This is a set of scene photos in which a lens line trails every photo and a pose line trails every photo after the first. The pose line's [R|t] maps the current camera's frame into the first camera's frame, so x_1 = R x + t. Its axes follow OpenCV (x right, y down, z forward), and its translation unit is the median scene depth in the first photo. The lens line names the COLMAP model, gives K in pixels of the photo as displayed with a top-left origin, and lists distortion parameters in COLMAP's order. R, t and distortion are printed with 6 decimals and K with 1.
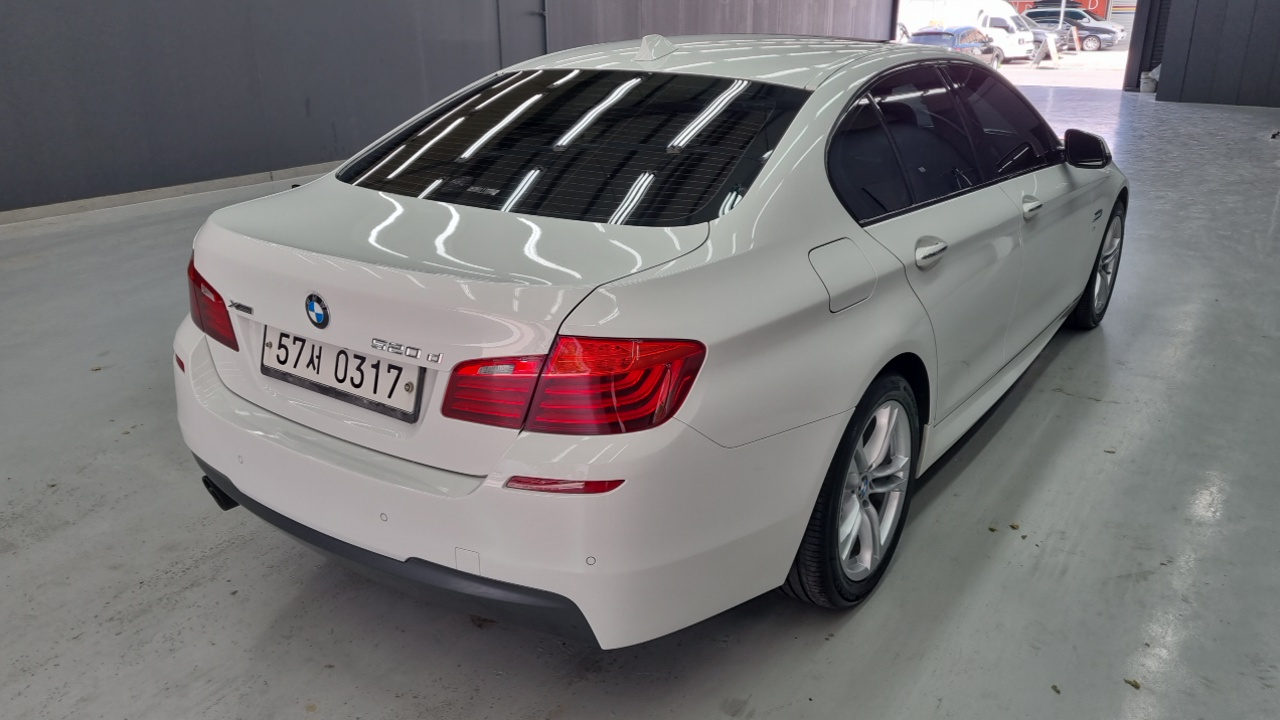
lens RADIAL K [[959.7, 0, 637.4], [0, 959.7, 338.9], [0, 0, 1]] dist [0.005387, -0.001632]
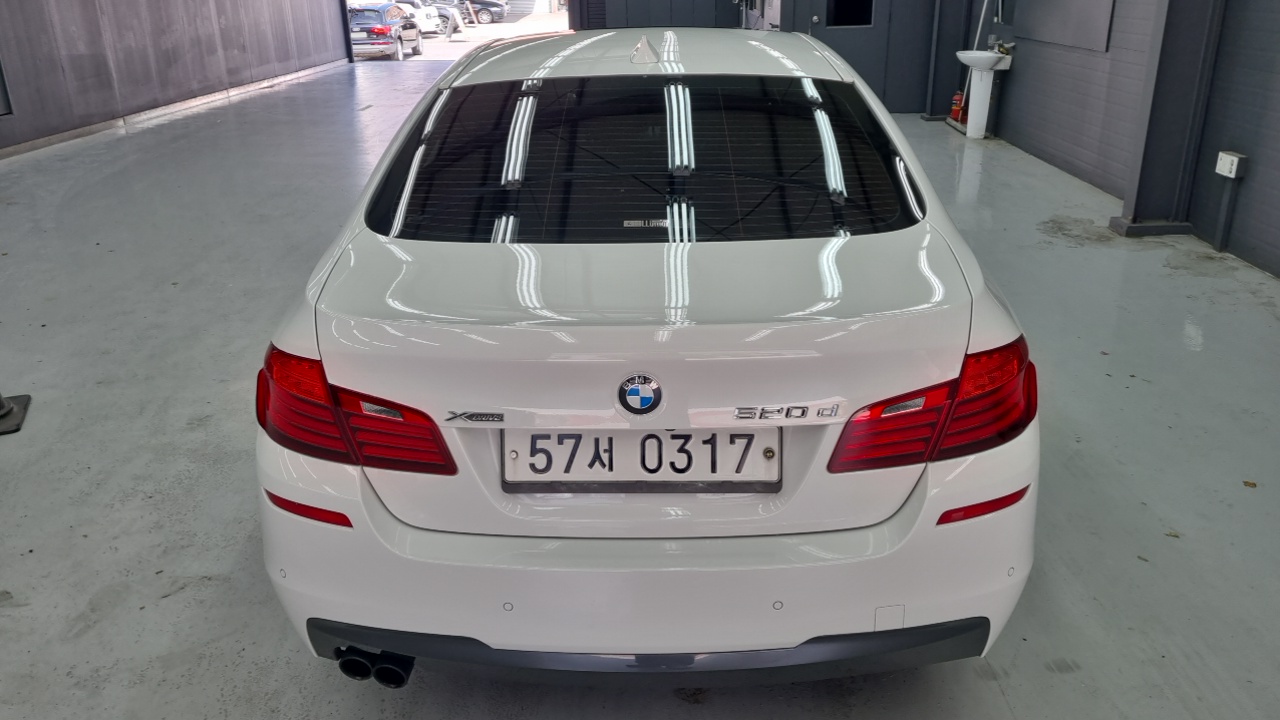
lens RADIAL K [[959.7, 0, 637.4], [0, 959.7, 338.9], [0, 0, 1]] dist [0.005387, -0.001632]
pose [[0.830328, -0.202463, 0.519196, -0.700567], [0.190836, 0.978642, 0.076431, -0.128837], [-0.523582, 0.035618, 0.851231, 0.284434]]
